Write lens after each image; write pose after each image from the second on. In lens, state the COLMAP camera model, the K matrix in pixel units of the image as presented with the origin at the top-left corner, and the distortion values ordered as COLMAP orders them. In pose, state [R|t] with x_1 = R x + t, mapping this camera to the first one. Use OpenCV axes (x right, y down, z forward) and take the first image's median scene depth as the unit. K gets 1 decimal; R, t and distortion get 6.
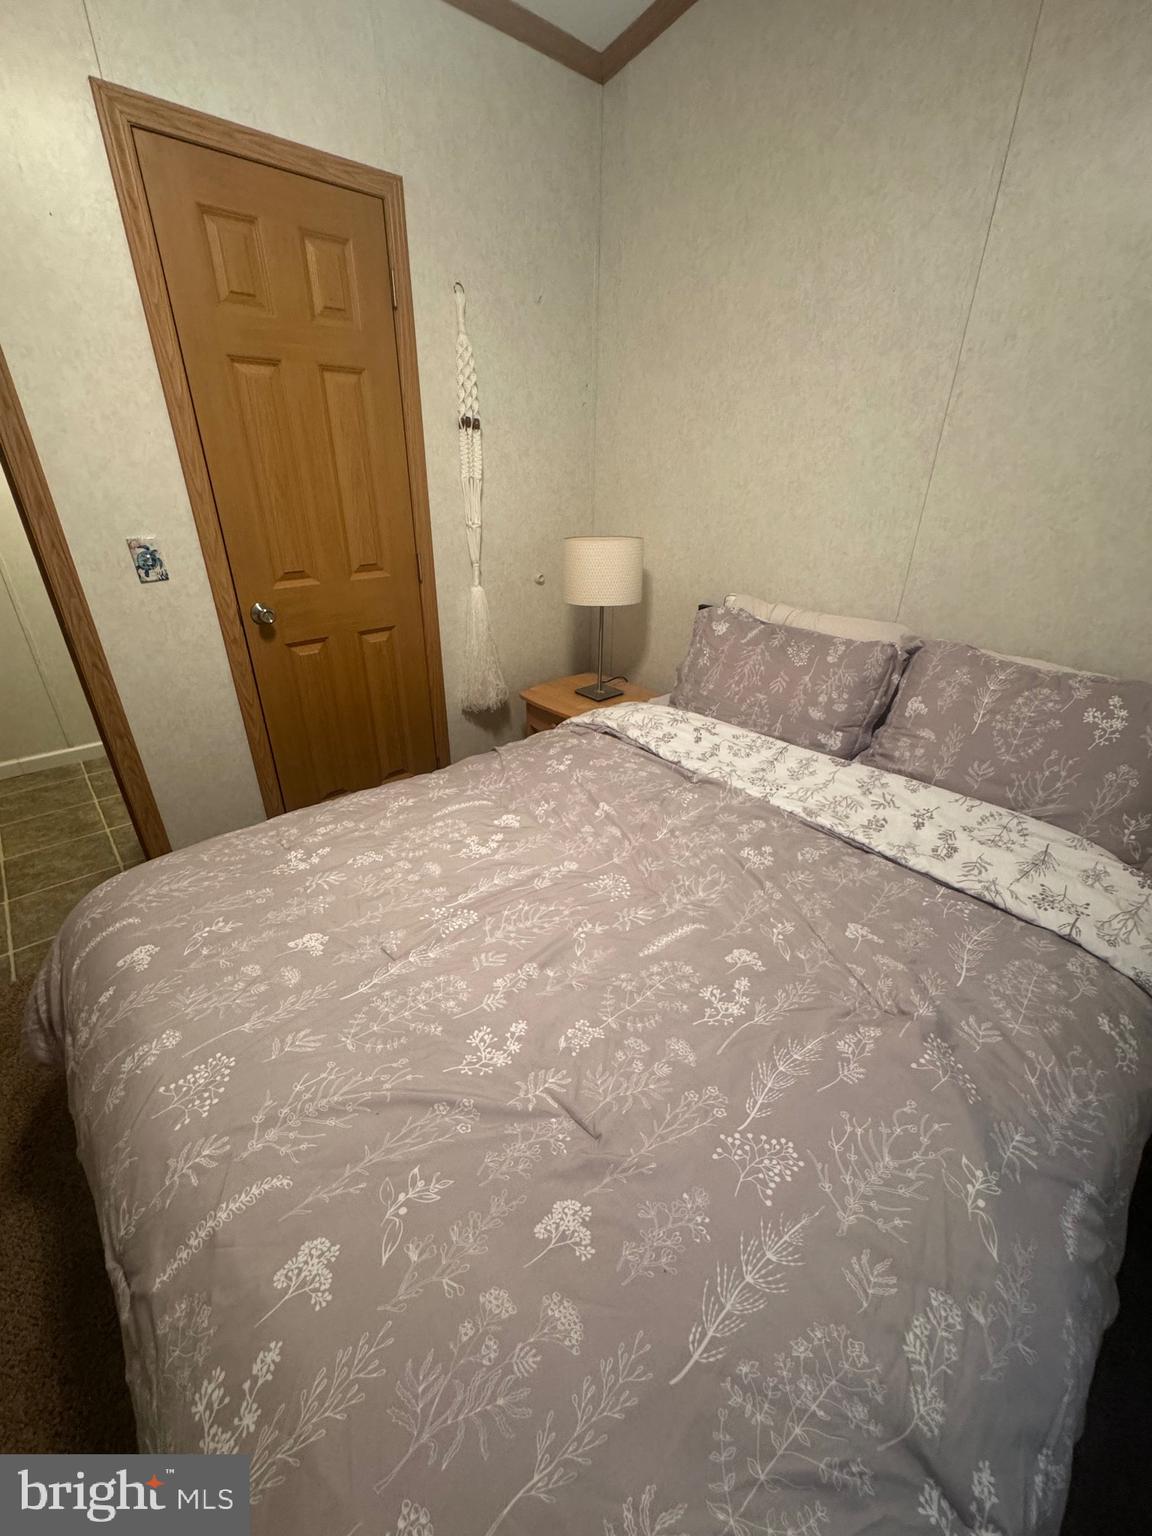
lens RADIAL K [[611.0, 0, 578.5], [0, 611.0, 767.2], [0, 0, 1]] dist [-0.001906, -0.000205]
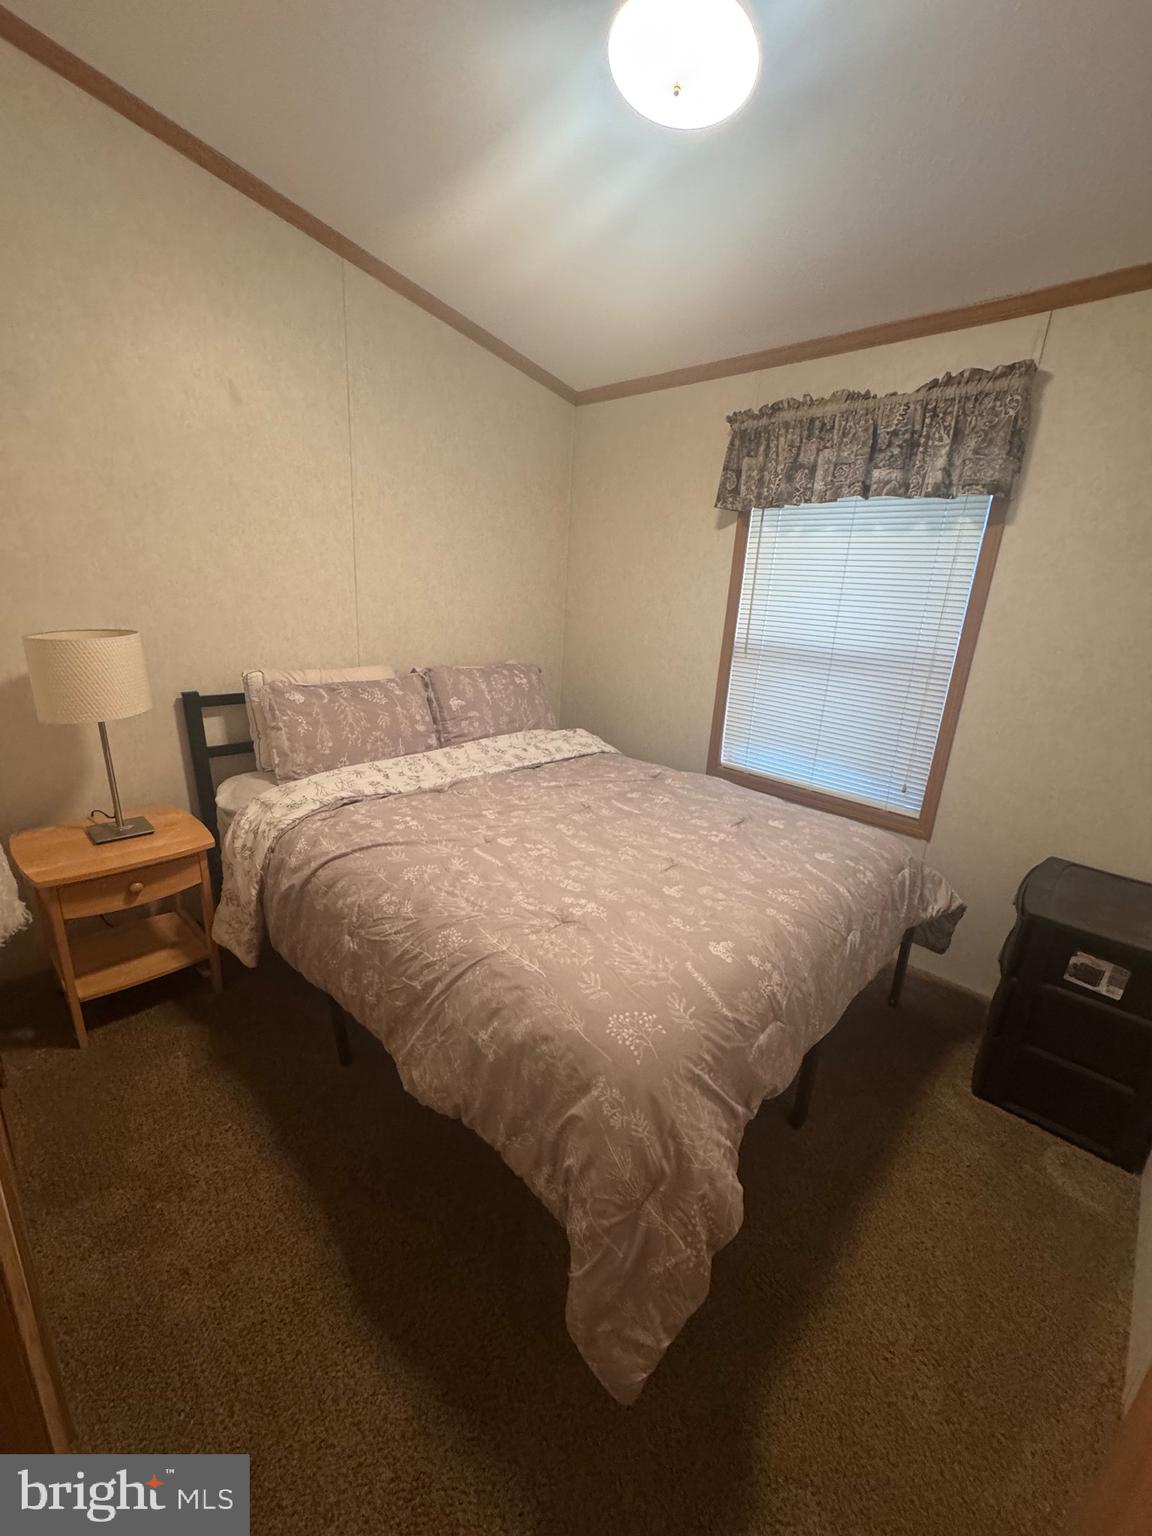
lens RADIAL K [[611.0, 0, 578.5], [0, 611.0, 767.2], [0, 0, 1]] dist [-0.001906, -0.000205]
pose [[-0.067005, -0.296939, 0.952543, -1.195753], [0.388642, 0.871519, 0.299019, -0.337611], [-0.918949, 0.390233, 0.057007, 0.706280]]
